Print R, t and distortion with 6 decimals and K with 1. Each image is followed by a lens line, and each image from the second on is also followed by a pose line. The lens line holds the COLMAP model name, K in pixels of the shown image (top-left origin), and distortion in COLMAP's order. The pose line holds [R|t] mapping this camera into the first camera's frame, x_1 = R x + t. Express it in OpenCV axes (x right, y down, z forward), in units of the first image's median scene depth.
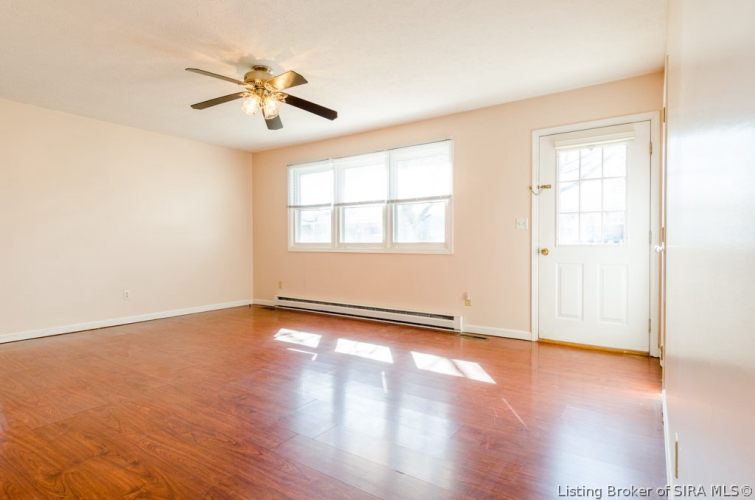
lens RADIAL K [[394.1, 0, 374.2], [0, 394.1, 248.8], [0, 0, 1]] dist [0.005306, -0.000508]
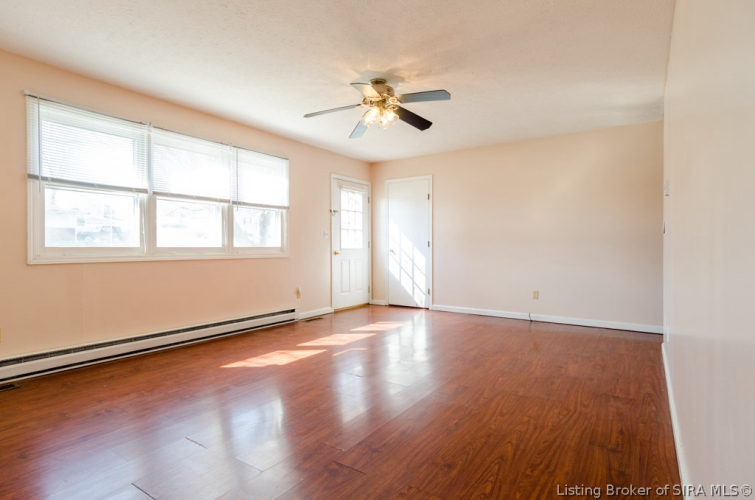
lens RADIAL K [[394.1, 0, 374.2], [0, 394.1, 248.8], [0, 0, 1]] dist [0.005306, -0.000508]
pose [[-0.005567, -0.003837, 0.999977, -1.023261], [0.013107, 0.999906, 0.003909, -0.012379], [-0.999899, 0.013128, -0.005517, 0.783245]]
